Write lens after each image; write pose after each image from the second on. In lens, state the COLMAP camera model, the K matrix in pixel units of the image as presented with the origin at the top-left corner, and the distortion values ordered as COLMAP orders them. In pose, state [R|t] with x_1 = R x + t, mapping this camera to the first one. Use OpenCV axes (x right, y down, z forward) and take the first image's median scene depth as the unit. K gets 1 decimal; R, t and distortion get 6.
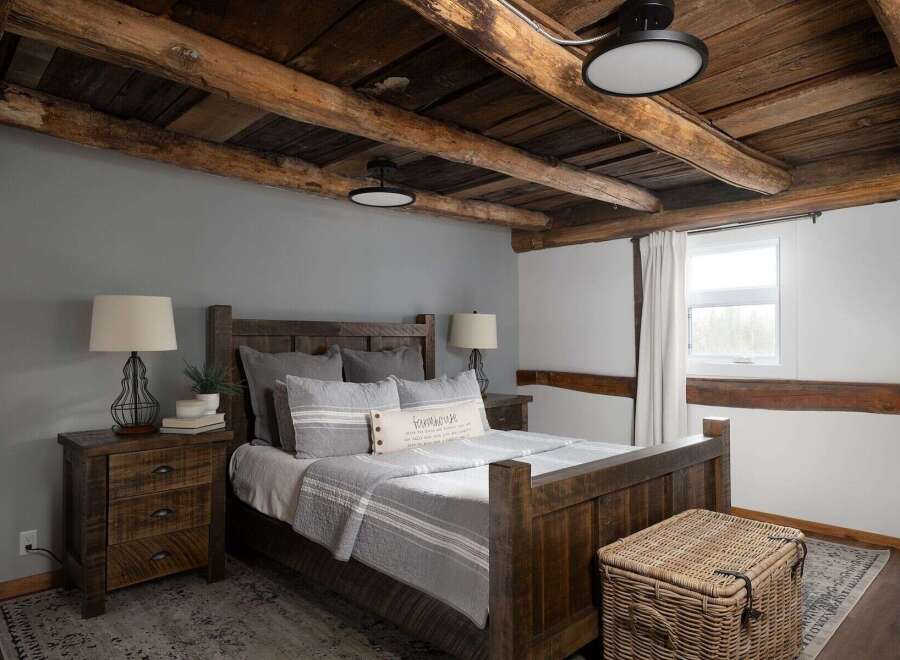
lens RADIAL K [[577.3, 0, 450.0], [0, 577.3, 330.0], [0, 0, 1]] dist [0.004015, -0.023377]
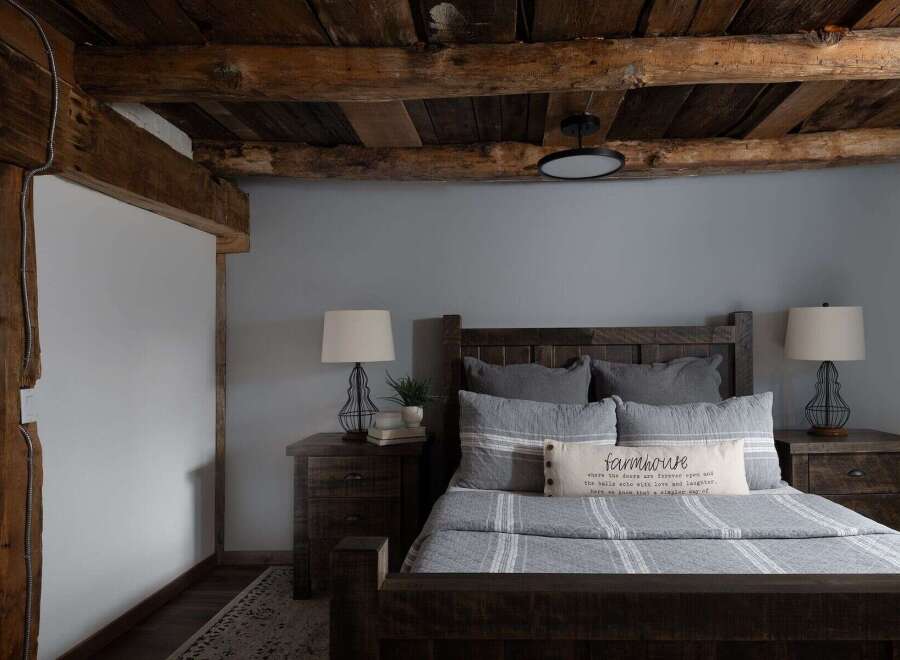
lens RADIAL K [[603.2, 0, 450.6], [0, 603.2, 349.4], [0, 0, 1]] dist [0.006055, -0.004016]
pose [[0.697145, -0.008184, -0.716884, 0.360201], [0.021943, 0.999710, 0.009926, 0.005076], [0.716595, -0.022651, 0.697122, 0.329914]]
